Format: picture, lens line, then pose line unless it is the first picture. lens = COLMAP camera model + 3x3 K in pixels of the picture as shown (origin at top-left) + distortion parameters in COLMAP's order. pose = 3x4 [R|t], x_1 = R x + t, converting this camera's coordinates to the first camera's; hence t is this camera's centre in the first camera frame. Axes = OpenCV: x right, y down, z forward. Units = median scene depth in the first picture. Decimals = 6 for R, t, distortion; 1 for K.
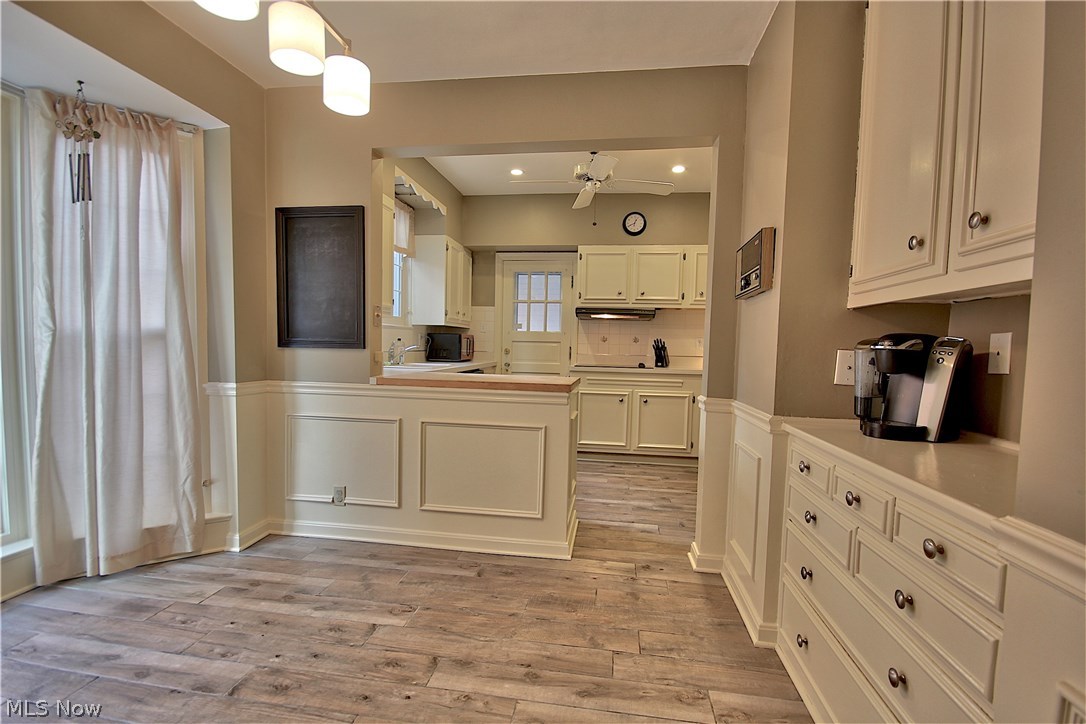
lens RADIAL K [[499.0, 0, 542.9], [0, 499.0, 376.1], [0, 0, 1]] dist [0.001065, -0.000007]
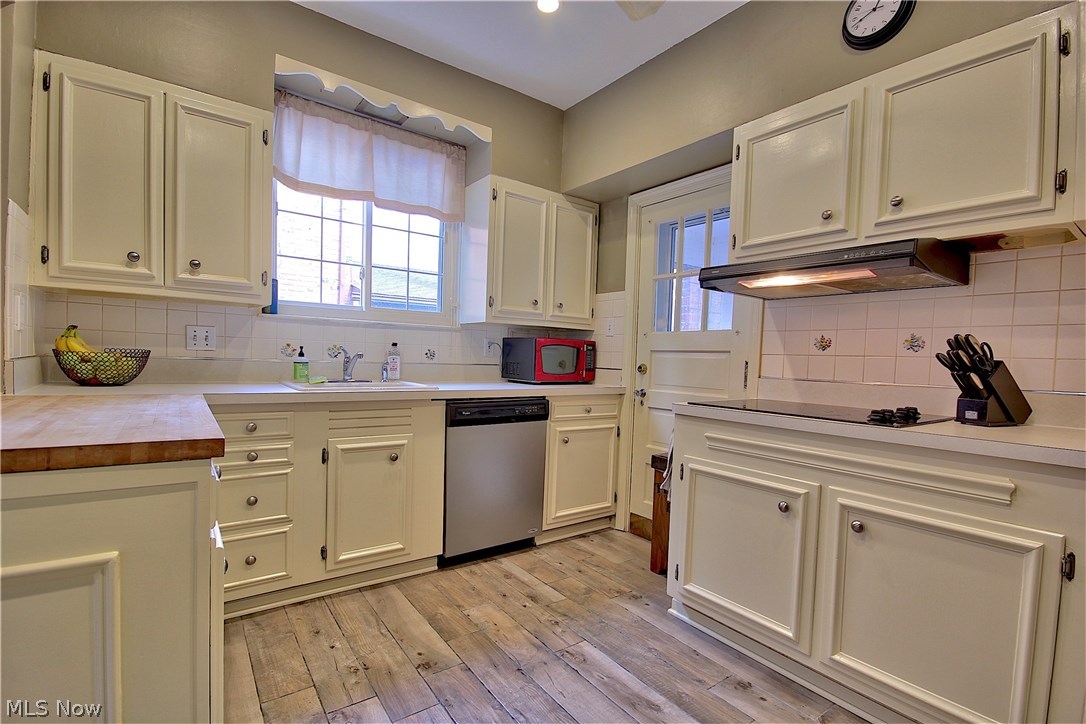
lens RADIAL K [[499.0, 0, 542.9], [0, 499.0, 376.1], [0, 0, 1]] dist [0.001065, -0.000007]
pose [[0.705602, 0.026244, -0.708122, 0.264658], [-0.059061, 0.998015, -0.021862, -0.025236], [0.706142, 0.057248, 0.705752, 0.578246]]
